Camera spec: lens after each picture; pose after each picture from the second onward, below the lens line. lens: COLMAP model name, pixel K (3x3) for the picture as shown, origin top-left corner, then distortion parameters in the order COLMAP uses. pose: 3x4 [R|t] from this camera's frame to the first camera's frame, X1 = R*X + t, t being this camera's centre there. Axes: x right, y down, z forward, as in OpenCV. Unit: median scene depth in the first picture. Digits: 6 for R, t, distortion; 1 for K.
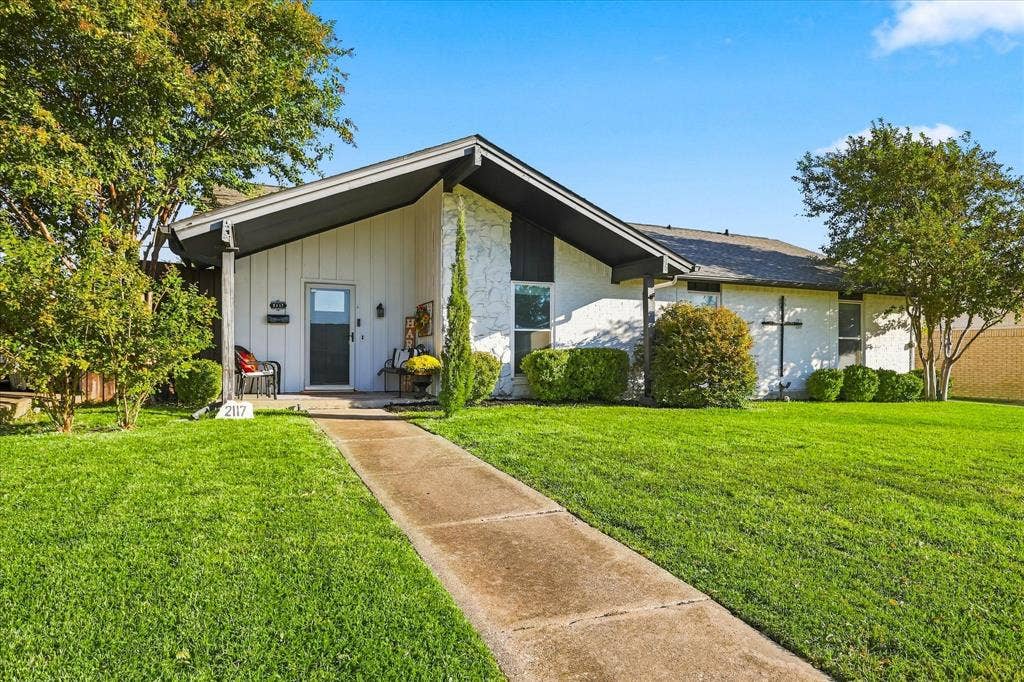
lens RADIAL K [[596.1, 0, 507.4], [0, 596.1, 360.2], [0, 0, 1]] dist [0.006053, -0.001041]
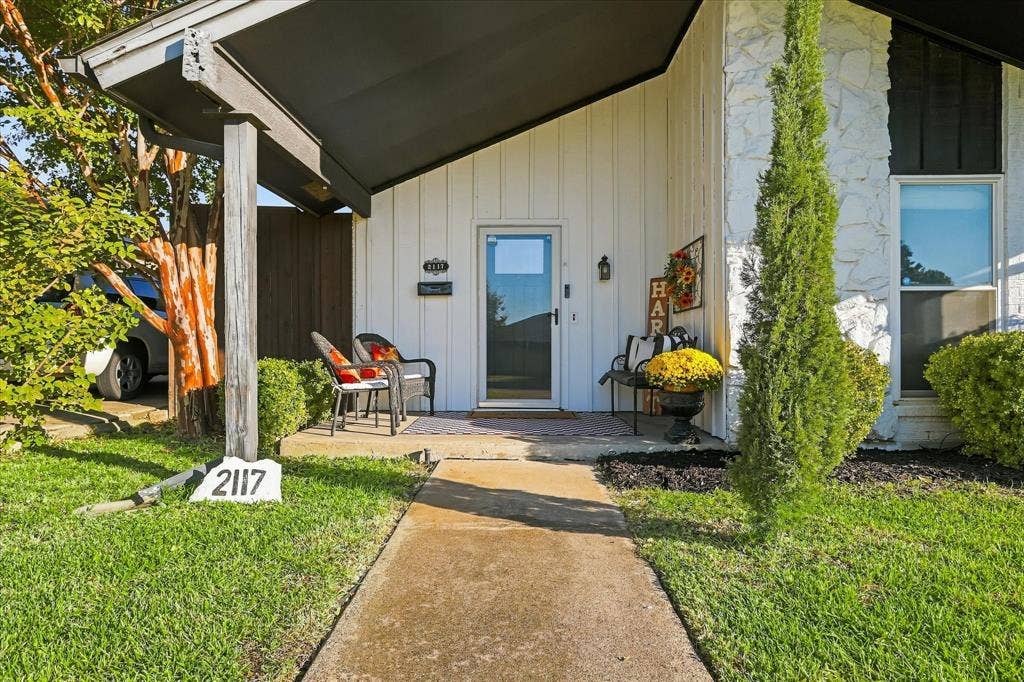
lens RADIAL K [[596.1, 0, 517.4], [0, 596.1, 344.1], [0, 0, 1]] dist [0.006053, -0.001041]
pose [[0.916581, -0.006521, -0.399795, -0.065844], [0.003049, 0.999952, -0.009320, -0.007207], [0.399837, 0.007323, 0.916557, 0.465000]]
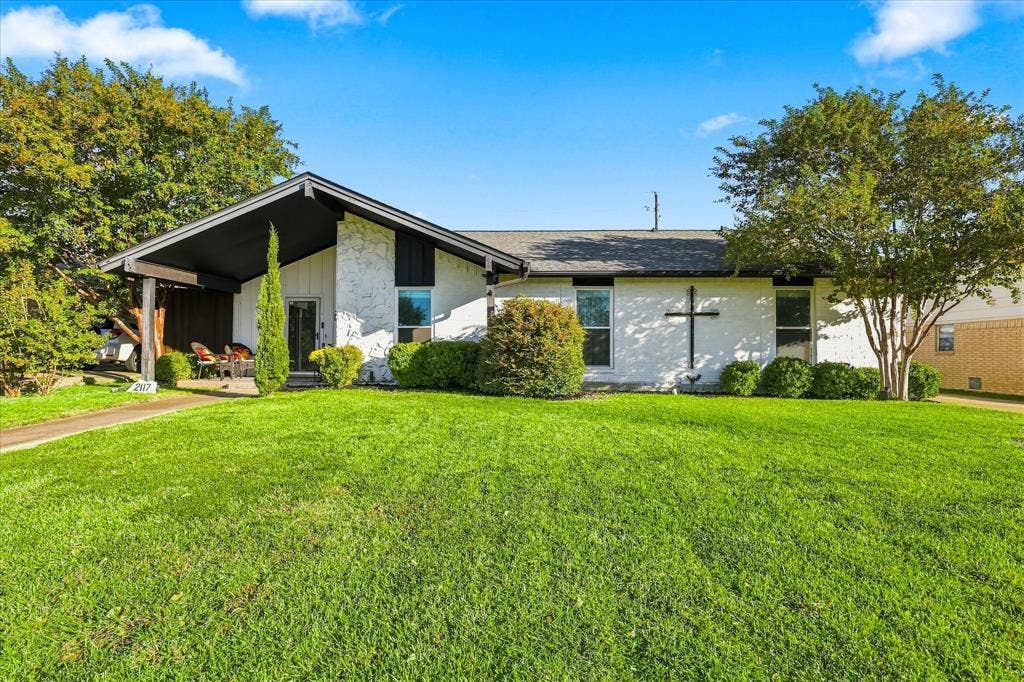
lens RADIAL K [[453.0, 0, 492.9], [0, 453.0, 351.5], [0, 0, 1]] dist [0.005446, -0.001572]
pose [[0.914115, -0.005838, -0.405413, 0.532496], [0.000587, 0.999914, -0.013075, 0.010086], [0.405455, 0.011714, 0.914040, 0.222257]]
